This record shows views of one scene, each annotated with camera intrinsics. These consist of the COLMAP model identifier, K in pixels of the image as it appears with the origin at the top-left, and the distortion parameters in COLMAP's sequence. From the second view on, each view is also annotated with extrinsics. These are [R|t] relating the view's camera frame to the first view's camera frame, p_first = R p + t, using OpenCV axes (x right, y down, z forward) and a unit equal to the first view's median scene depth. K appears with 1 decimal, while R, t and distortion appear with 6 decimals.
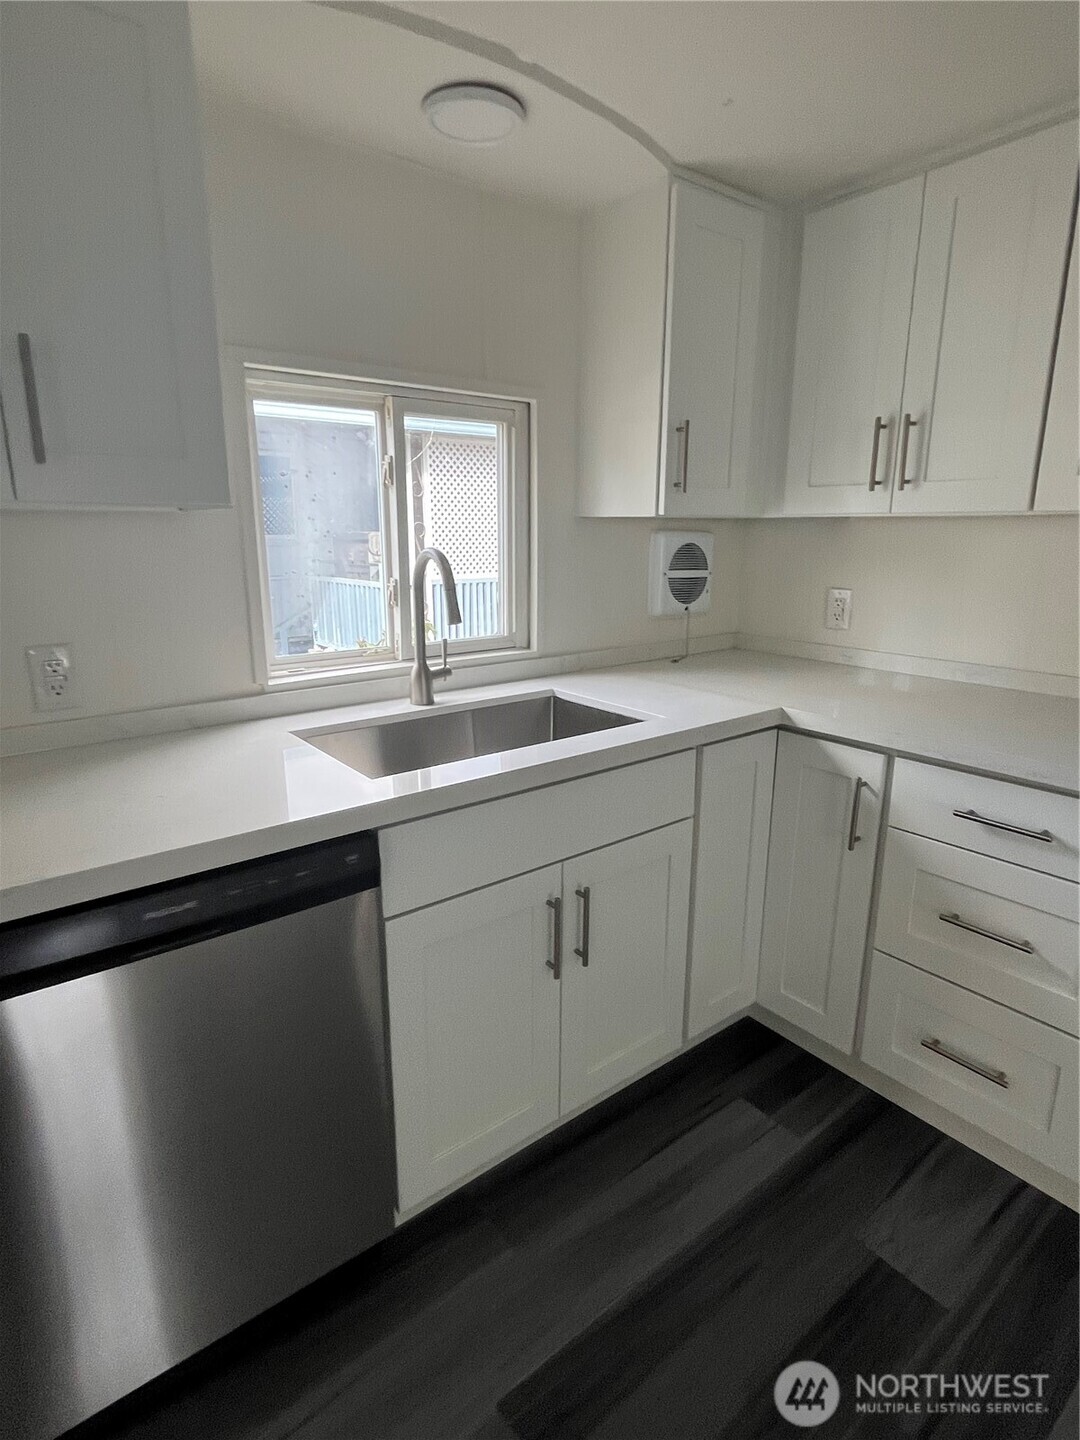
lens RADIAL K [[759.2, 0, 540.6], [0, 759.2, 715.6], [0, 0, 1]] dist [-0.006425, 0.000438]
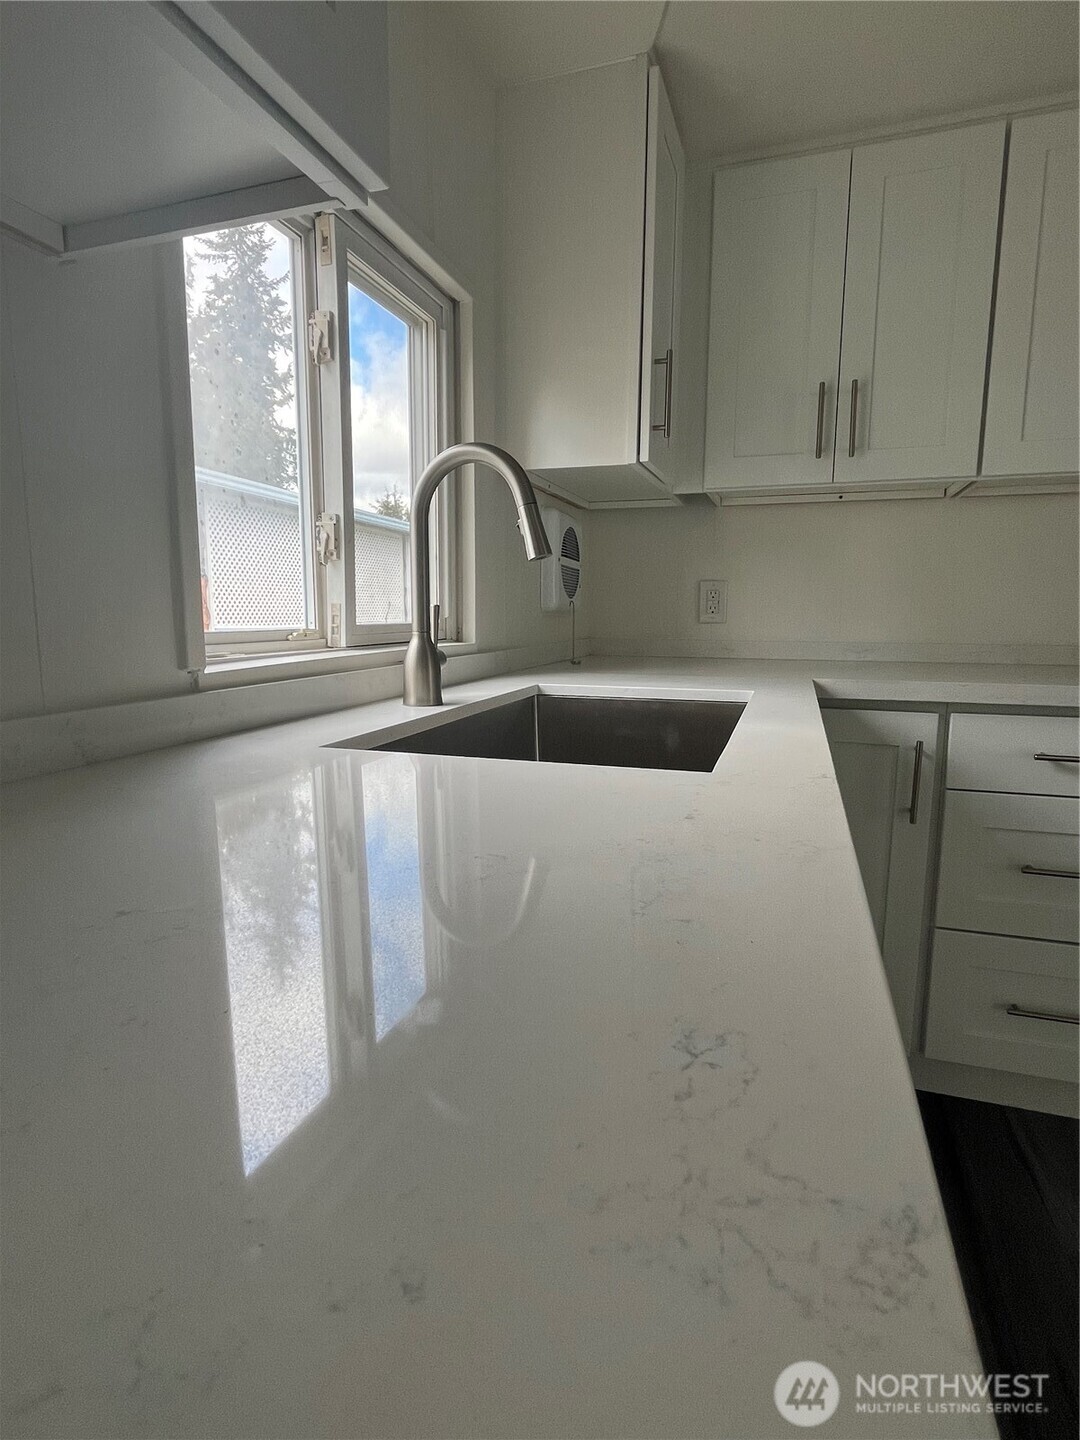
lens RADIAL K [[759.2, 0, 545.4], [0, 759.2, 718.5], [0, 0, 1]] dist [-0.006425, 0.000438]
pose [[0.830026, -0.077219, 0.552353, -0.443169], [0.131866, 0.989460, -0.059829, 0.047974], [-0.541911, 0.122496, 0.831461, 0.458093]]
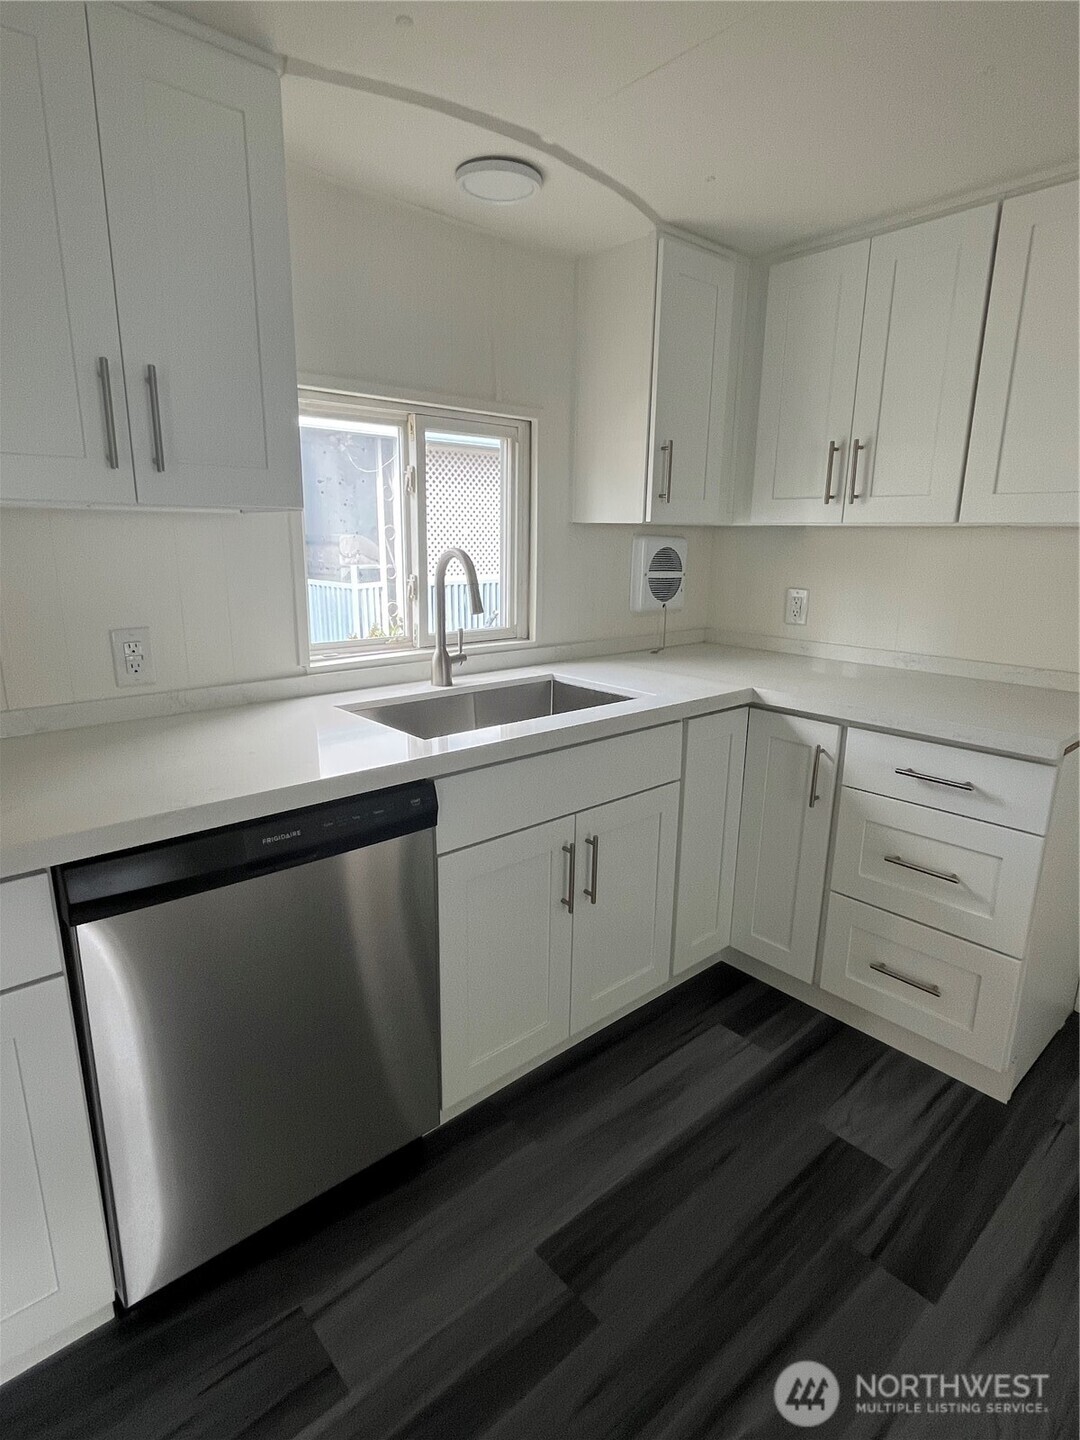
lens RADIAL K [[759.2, 0, 542.3], [0, 759.2, 720.0], [0, 0, 1]] dist [-0.006425, 0.000438]
pose [[0.997873, -0.003385, 0.065096, -0.085074], [0.003476, 0.999993, -0.001278, 0.040742], [-0.065091, 0.001502, 0.997878, -0.151532]]
